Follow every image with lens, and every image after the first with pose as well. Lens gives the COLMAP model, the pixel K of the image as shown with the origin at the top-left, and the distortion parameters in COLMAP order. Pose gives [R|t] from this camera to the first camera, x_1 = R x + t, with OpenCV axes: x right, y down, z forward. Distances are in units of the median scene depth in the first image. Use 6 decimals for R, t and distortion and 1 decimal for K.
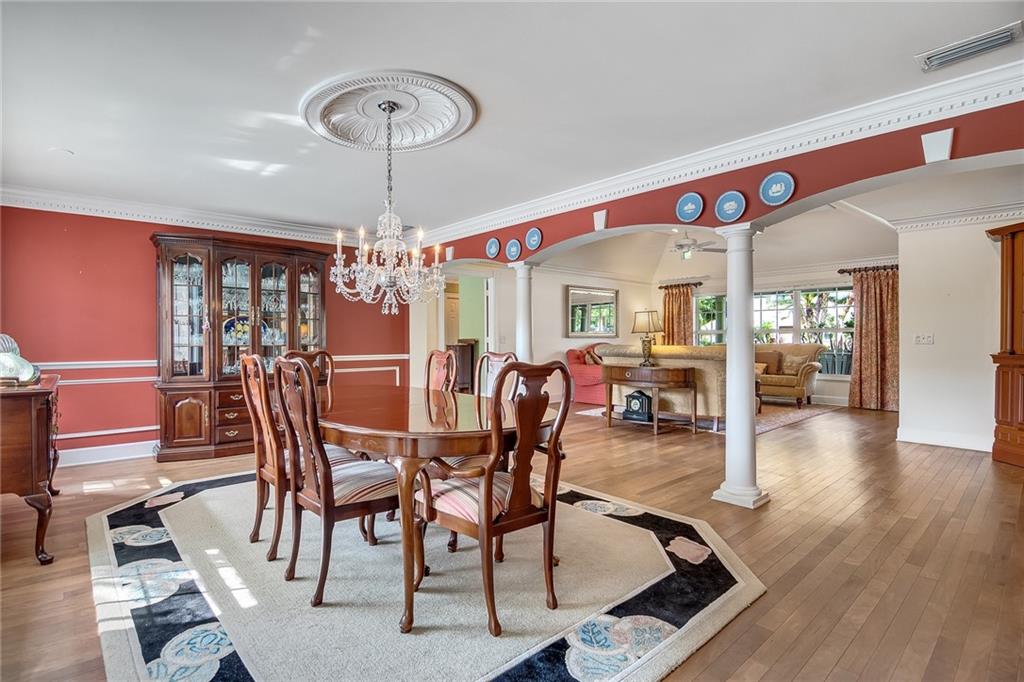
lens RADIAL K [[500.9, 0, 516.6], [0, 500.9, 342.1], [0, 0, 1]] dist [0.000496, 0.000947]
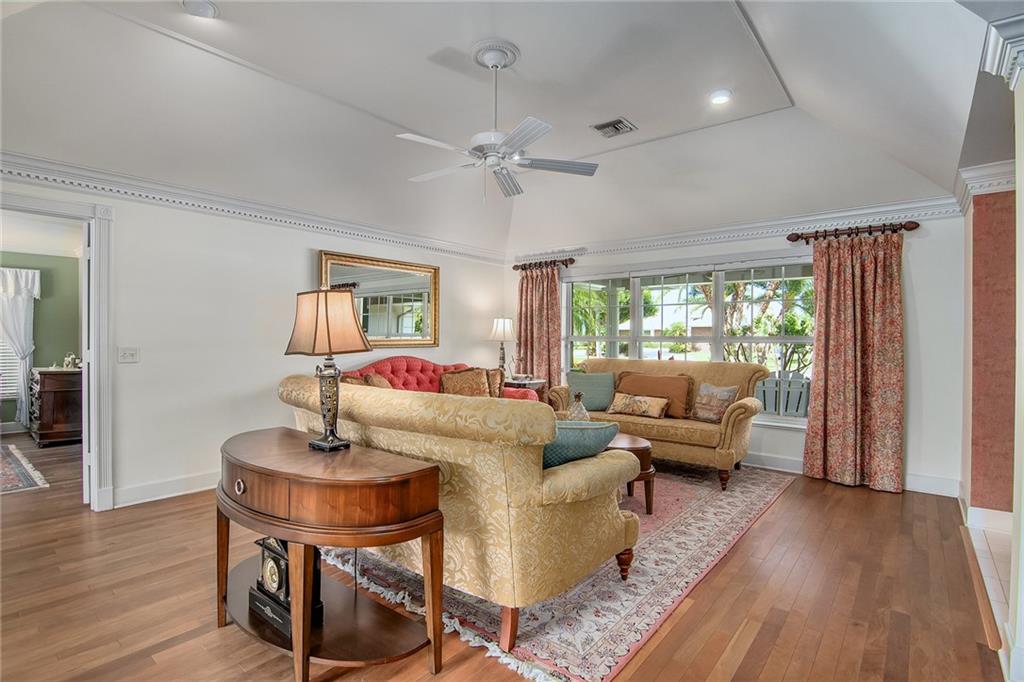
lens RADIAL K [[500.9, 0, 509.3], [0, 500.9, 342.0], [0, 0, 1]] dist [0.000496, 0.000947]
pose [[0.990940, 0.008207, 0.134053, 0.255992], [-0.008913, 0.999949, 0.004668, -0.022253], [-0.134008, -0.005821, 0.990963, 0.484119]]
